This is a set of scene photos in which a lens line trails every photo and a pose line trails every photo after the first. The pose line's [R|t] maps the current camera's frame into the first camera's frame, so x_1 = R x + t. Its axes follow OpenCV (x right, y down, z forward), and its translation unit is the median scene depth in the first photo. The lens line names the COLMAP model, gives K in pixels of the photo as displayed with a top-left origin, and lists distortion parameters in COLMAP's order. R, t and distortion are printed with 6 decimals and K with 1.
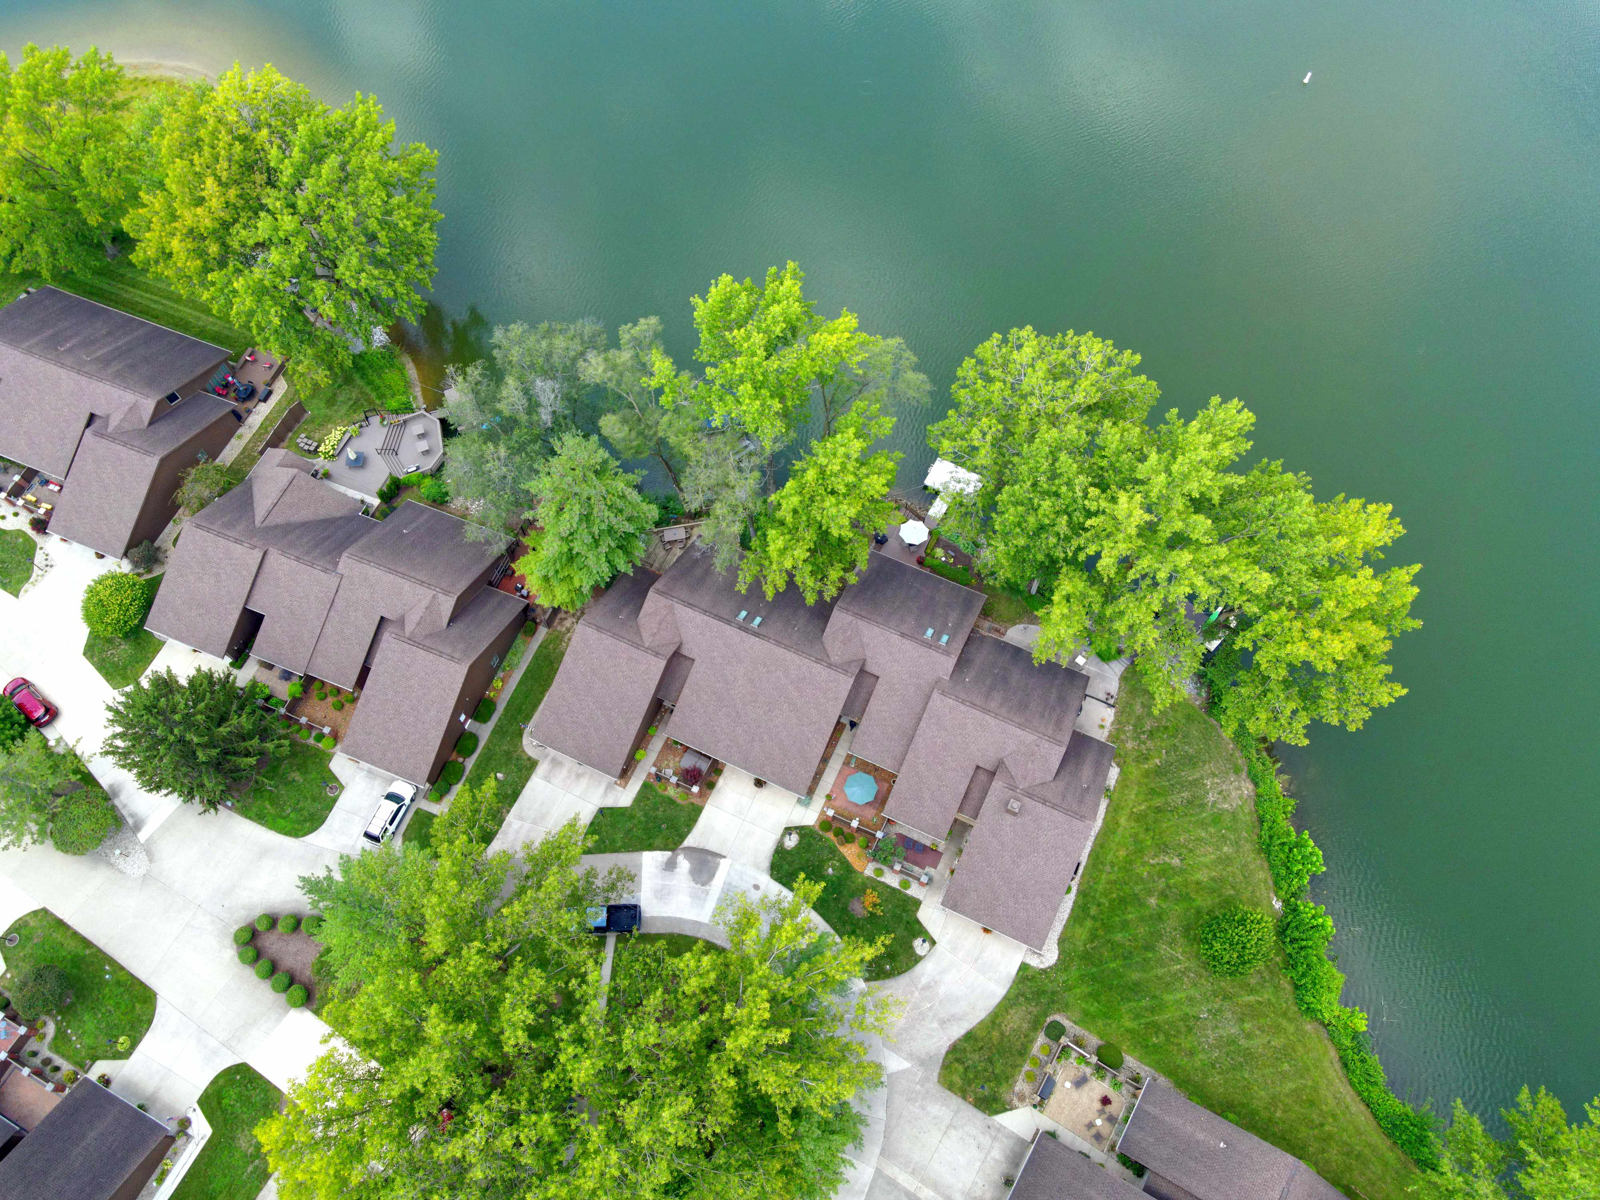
lens RADIAL K [[1177.4, 0, 809.7], [0, 1177.4, 606.5], [0, 0, 1]] dist [0.015697, 0.014022]
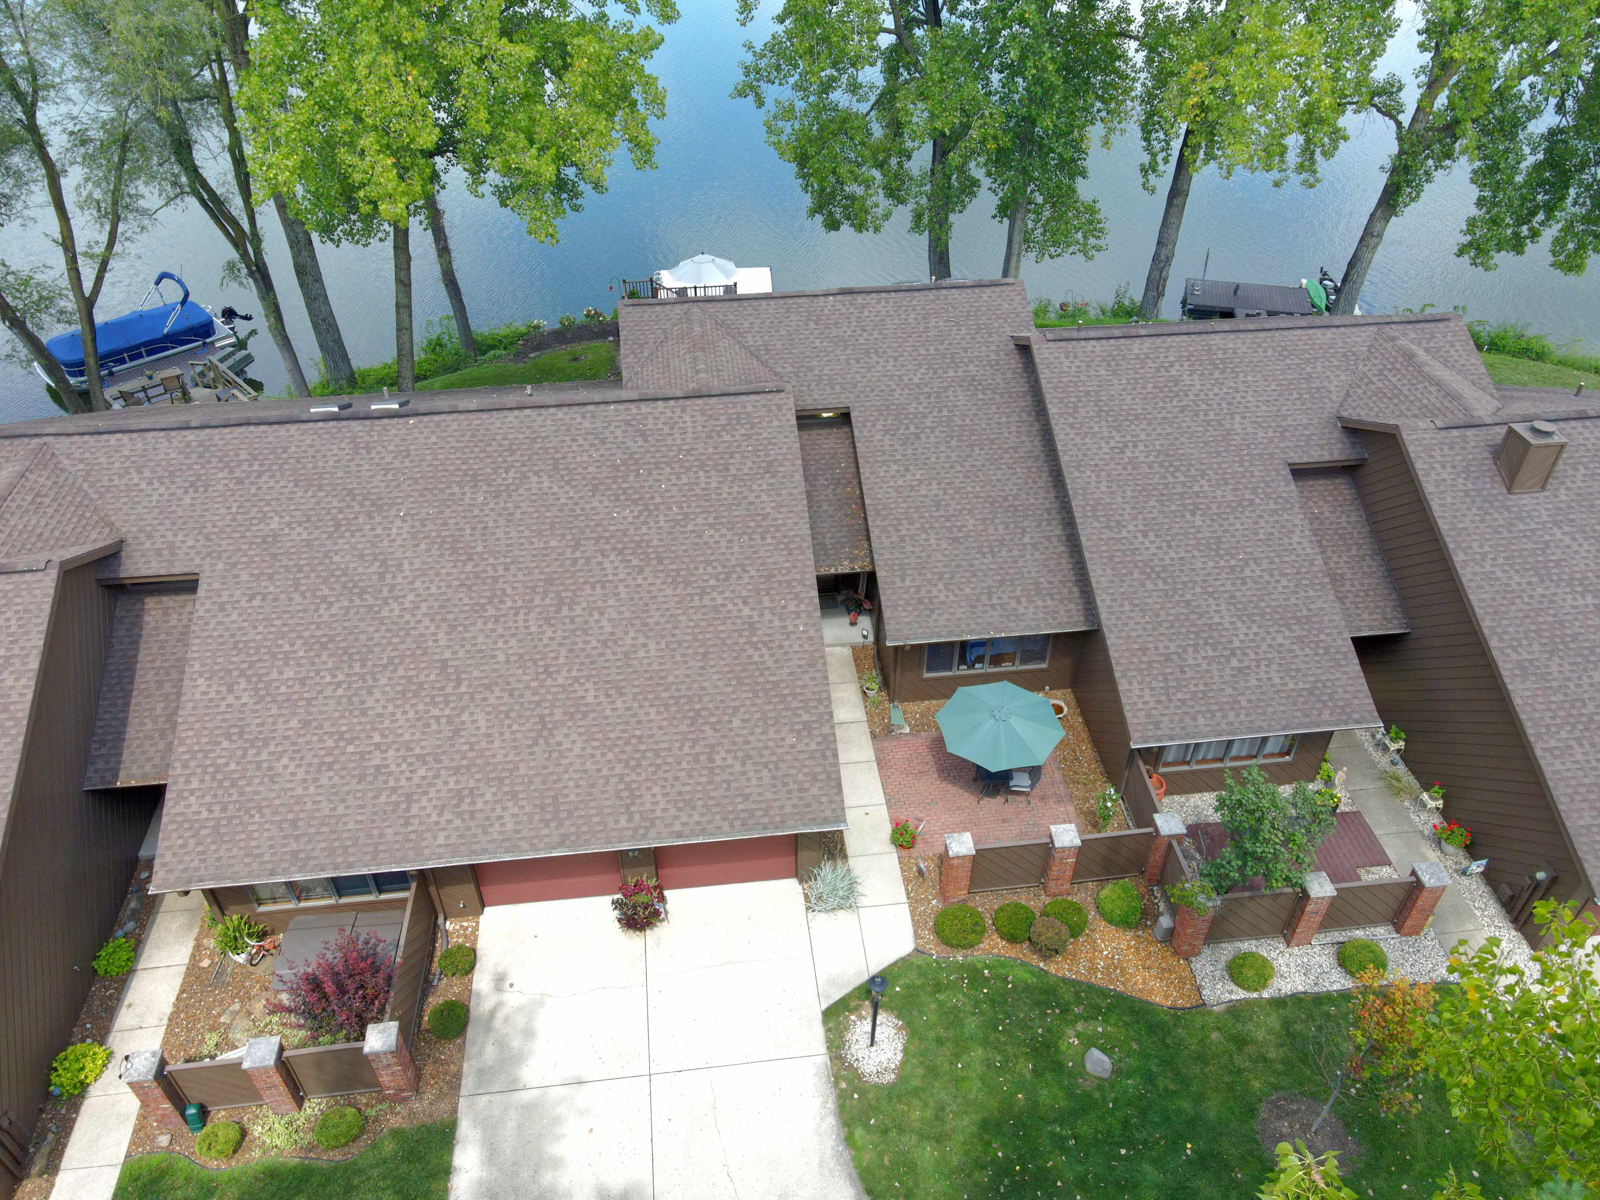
lens RADIAL K [[1177.4, 0, 802.8], [0, 1177.4, 599.2], [0, 0, 1]] dist [0.015697, 0.014022]
pose [[0.851387, -0.332543, 0.405655, -0.093133], [0.473910, 0.819142, -0.323134, 0.196213], [-0.224833, 0.467356, 0.855002, 0.770301]]
